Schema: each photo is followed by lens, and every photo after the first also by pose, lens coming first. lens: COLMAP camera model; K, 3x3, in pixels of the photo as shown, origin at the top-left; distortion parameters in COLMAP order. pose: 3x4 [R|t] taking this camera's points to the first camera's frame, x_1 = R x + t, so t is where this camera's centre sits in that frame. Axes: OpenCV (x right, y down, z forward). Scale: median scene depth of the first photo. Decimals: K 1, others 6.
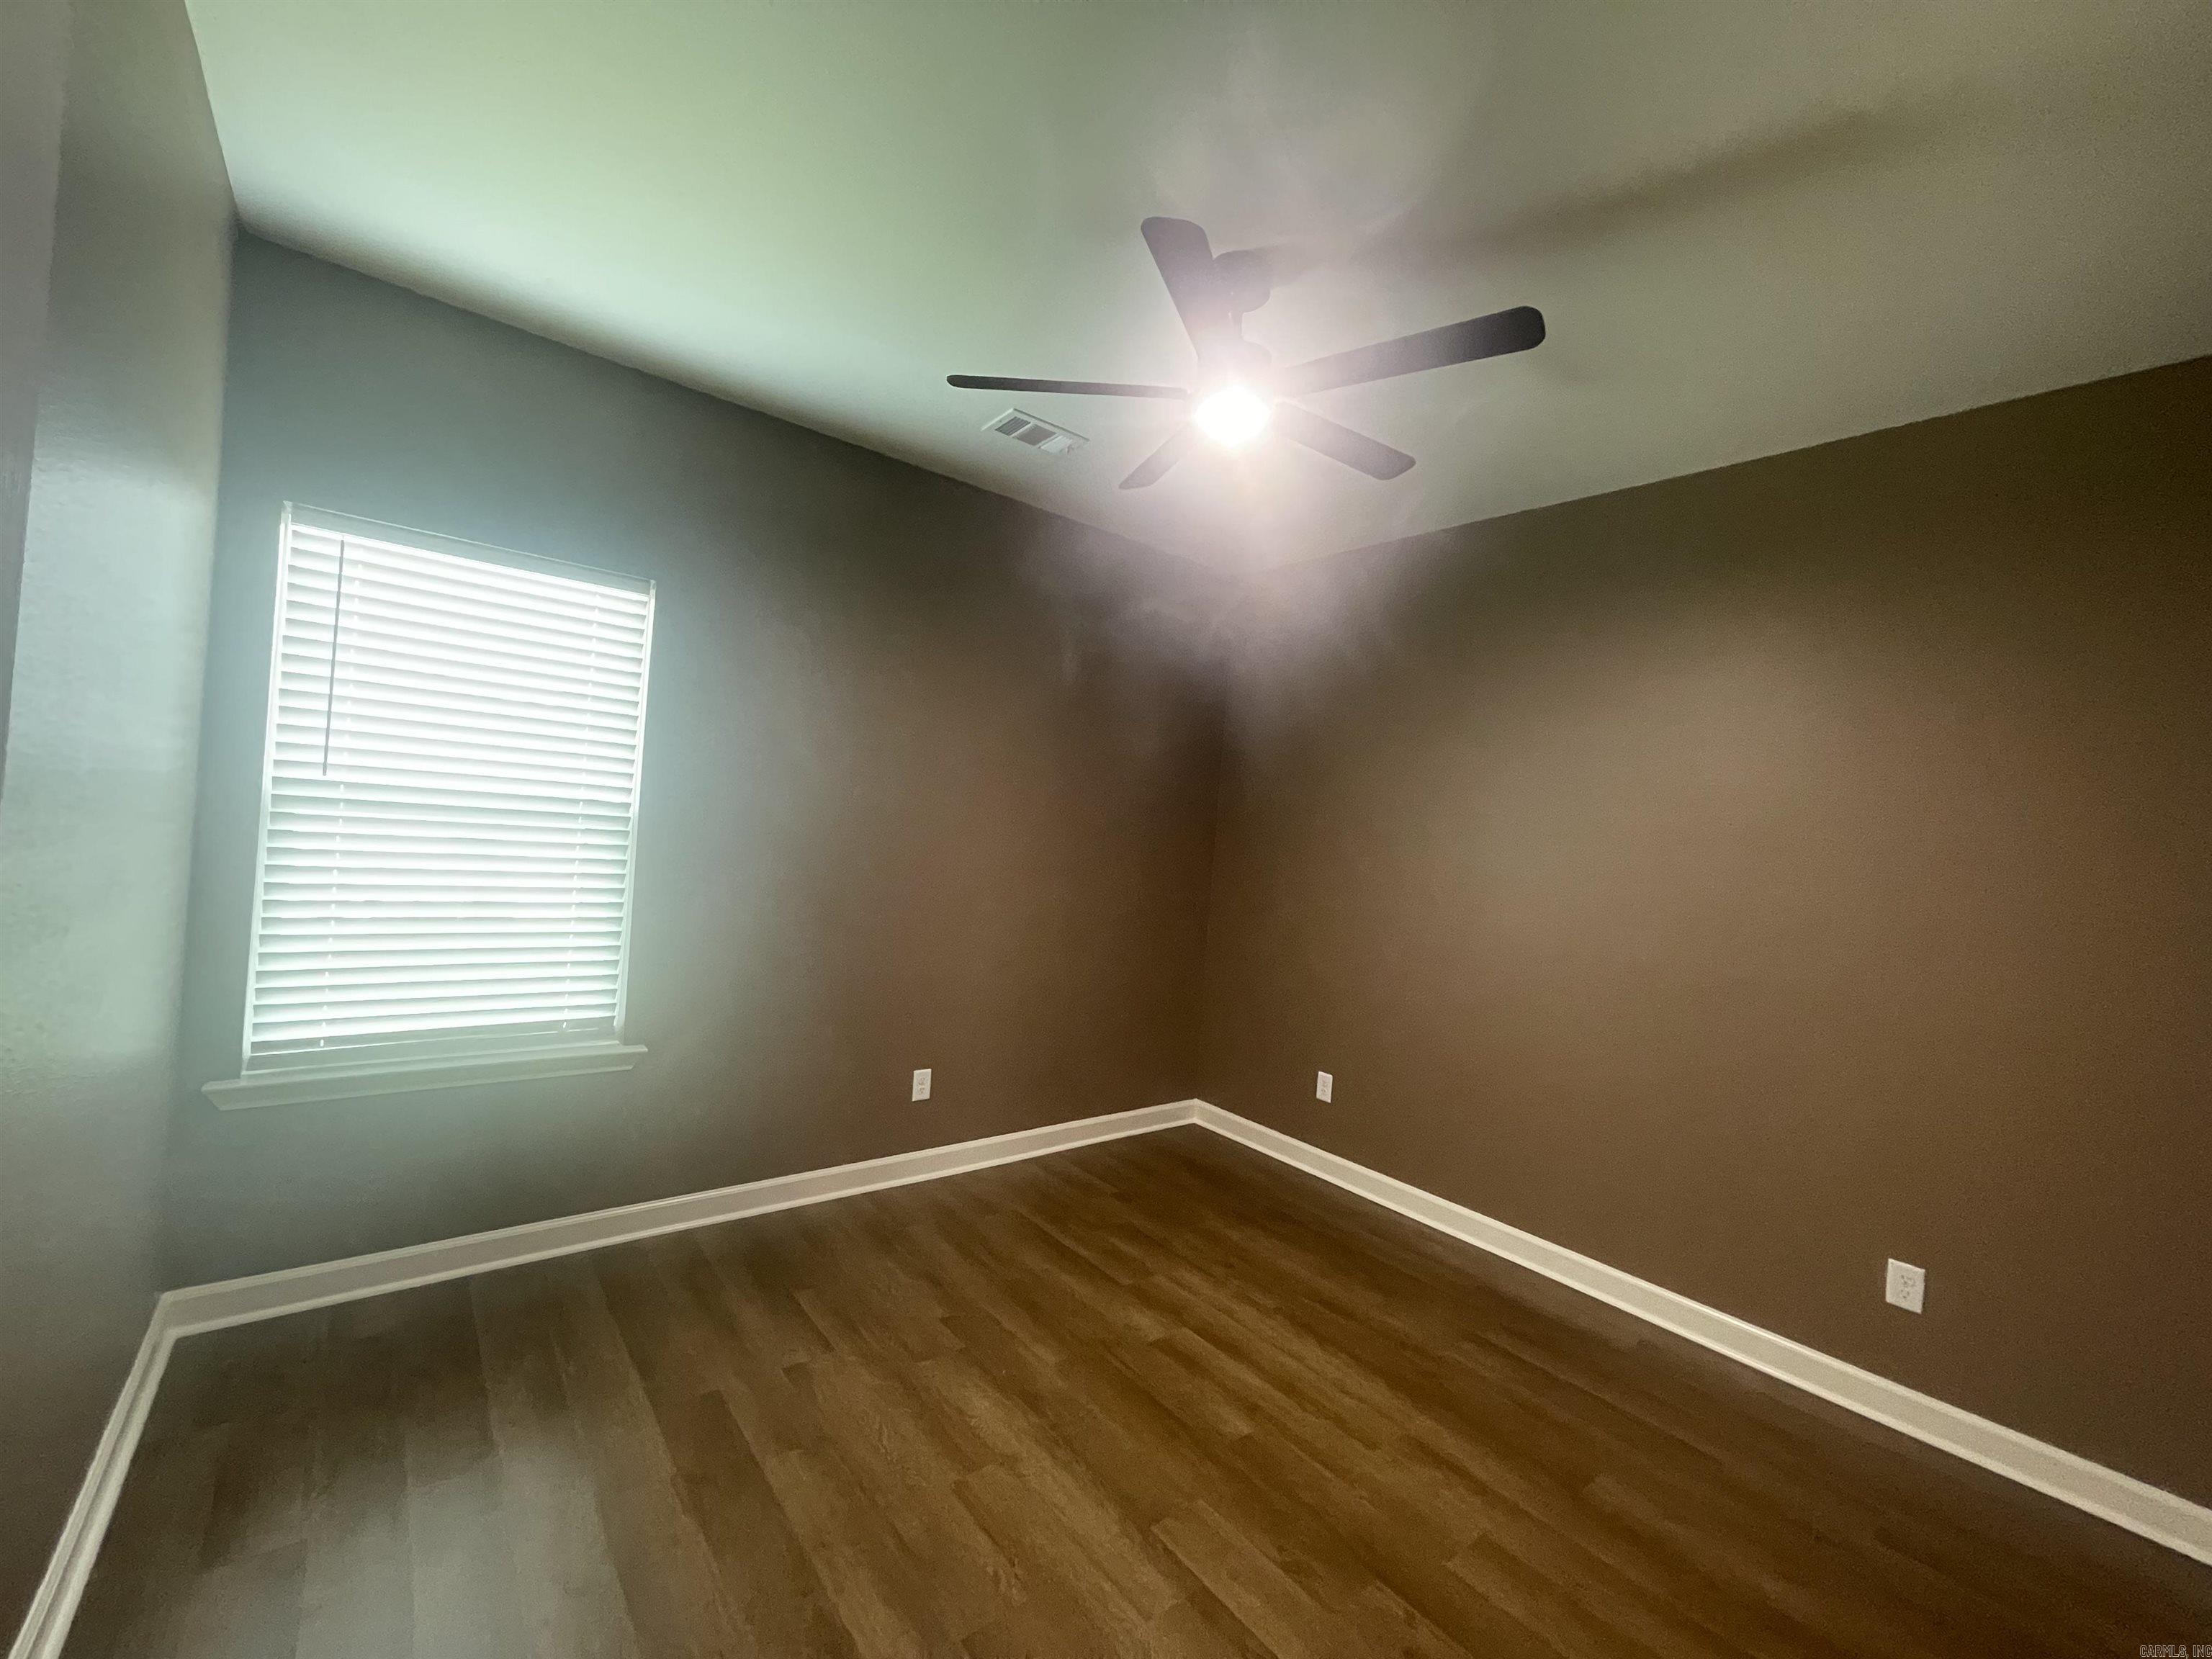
lens RADIAL K [[890.2, 0, 1107.7], [0, 890.2, 832.5], [0, 0, 1]] dist [-0.004256, 0.001468]
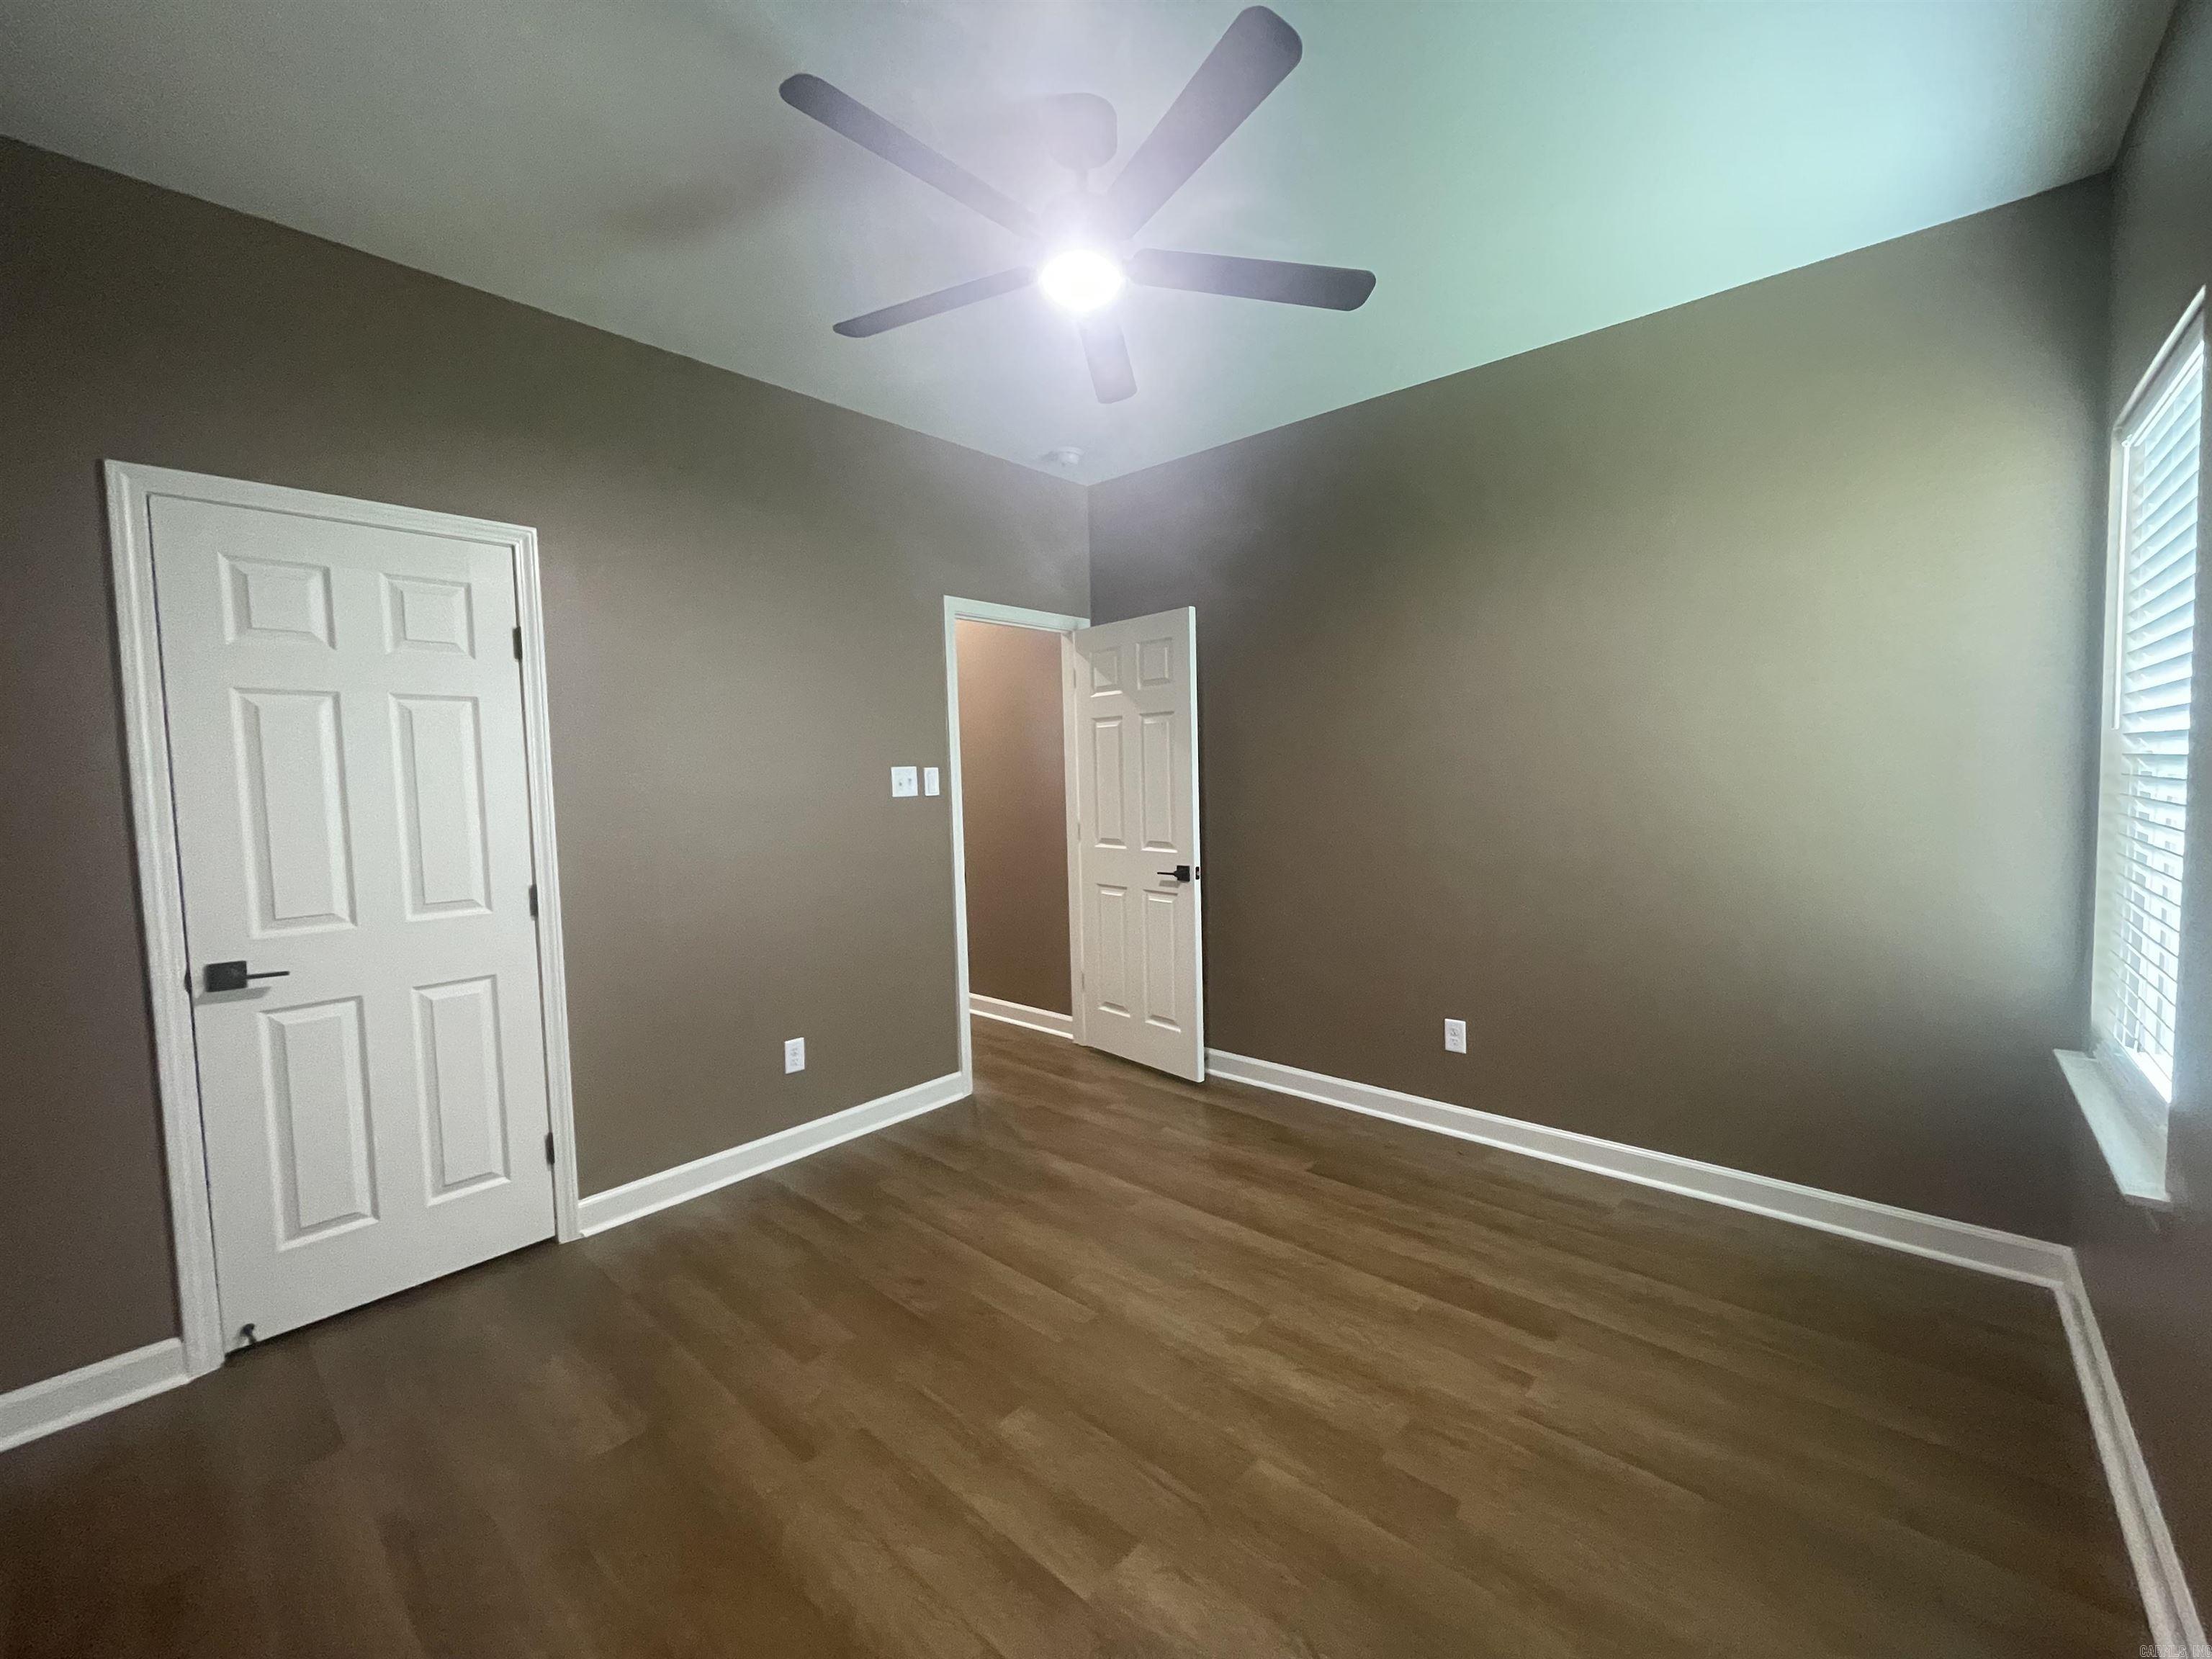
lens RADIAL K [[890.2, 0, 1105.4], [0, 890.2, 819.2], [0, 0, 1]] dist [-0.004256, 0.001468]
pose [[-0.985475, -0.042737, -0.164354, 0.238372], [-0.052886, 0.996922, 0.057881, 0.029808], [0.161374, 0.065732, -0.984702, 1.917069]]
